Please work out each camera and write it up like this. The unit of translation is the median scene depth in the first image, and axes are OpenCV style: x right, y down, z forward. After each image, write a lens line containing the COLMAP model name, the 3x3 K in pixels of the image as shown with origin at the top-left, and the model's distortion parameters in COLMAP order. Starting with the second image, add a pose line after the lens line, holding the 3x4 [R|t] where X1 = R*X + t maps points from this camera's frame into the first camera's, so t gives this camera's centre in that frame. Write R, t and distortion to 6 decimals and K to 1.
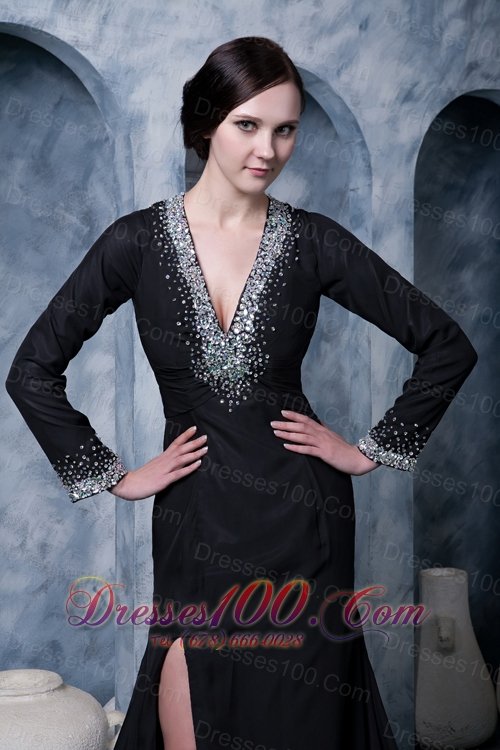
lens RADIAL K [[1385.9, 0, 249.9], [0, 1385.9, 380.0], [0, 0, 1]] dist [0.189501, 0.000000]
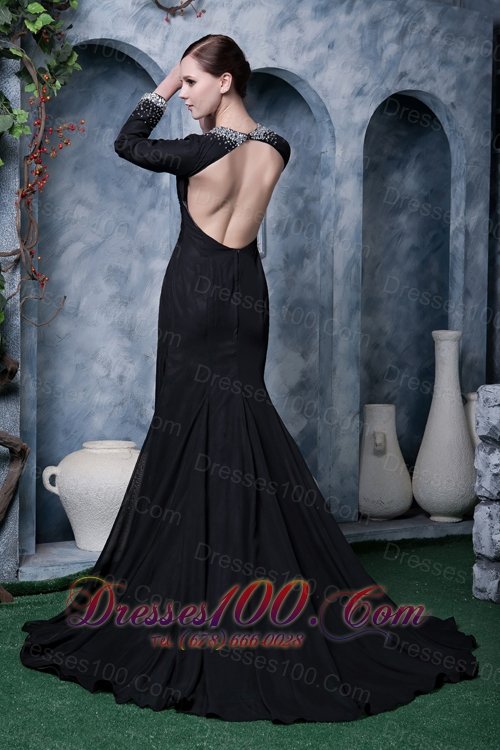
lens RADIAL K [[1205.0, 0, 249.6], [0, 1205.0, 376.9], [0, 0, 1]] dist [0.092240, 0.000000]
pose [[0.999871, 0.013418, -0.008874, 0.007926], [-0.013430, 0.999909, -0.001333, 0.117866], [0.008856, 0.001452, 0.999960, -0.346033]]
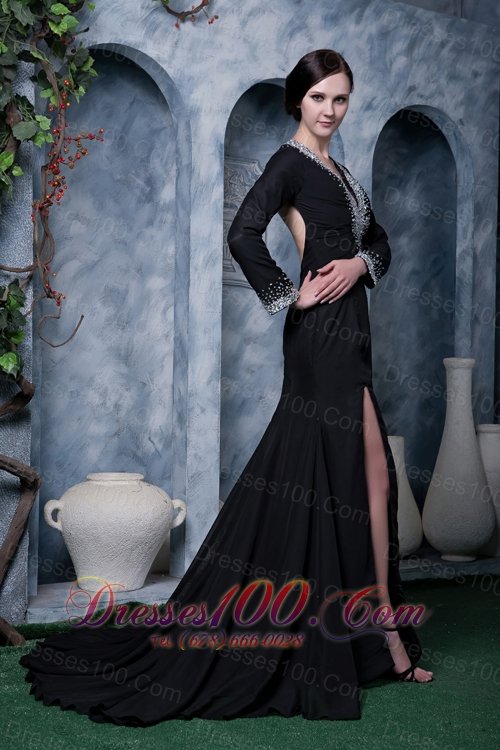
lens RADIAL K [[1332.2, 0, 253.2], [0, 1332.2, 373.7], [0, 0, 1]] dist [0.167474, 0.000000]
pose [[0.997586, 0.017666, 0.067160, -0.099812], [-0.015112, 0.999150, -0.038346, 0.136021], [-0.067780, 0.037238, 0.997005, -0.391072]]
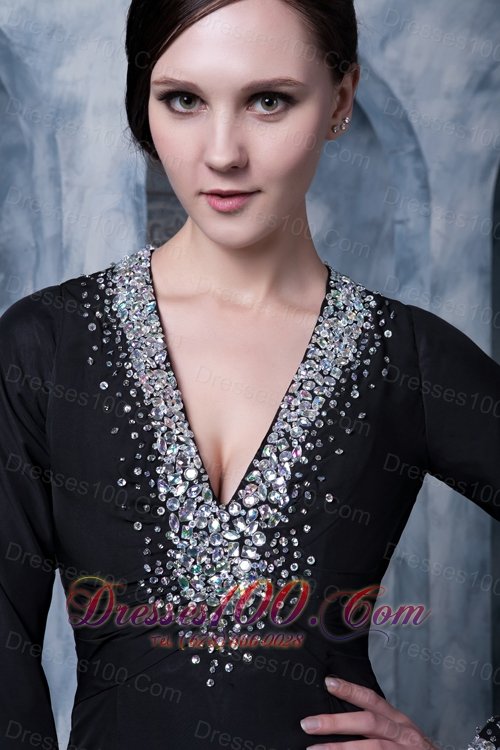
lens RADIAL K [[1410.9, 0, 254.5], [0, 1410.9, 359.0], [0, 0, 1]] dist [0.202076, 0.000000]
pose [[0.999807, 0.000635, 0.019640, -0.009421], [0.000080, 0.999336, -0.036423, -0.047844], [-0.019650, 0.036418, 0.999143, 0.337055]]
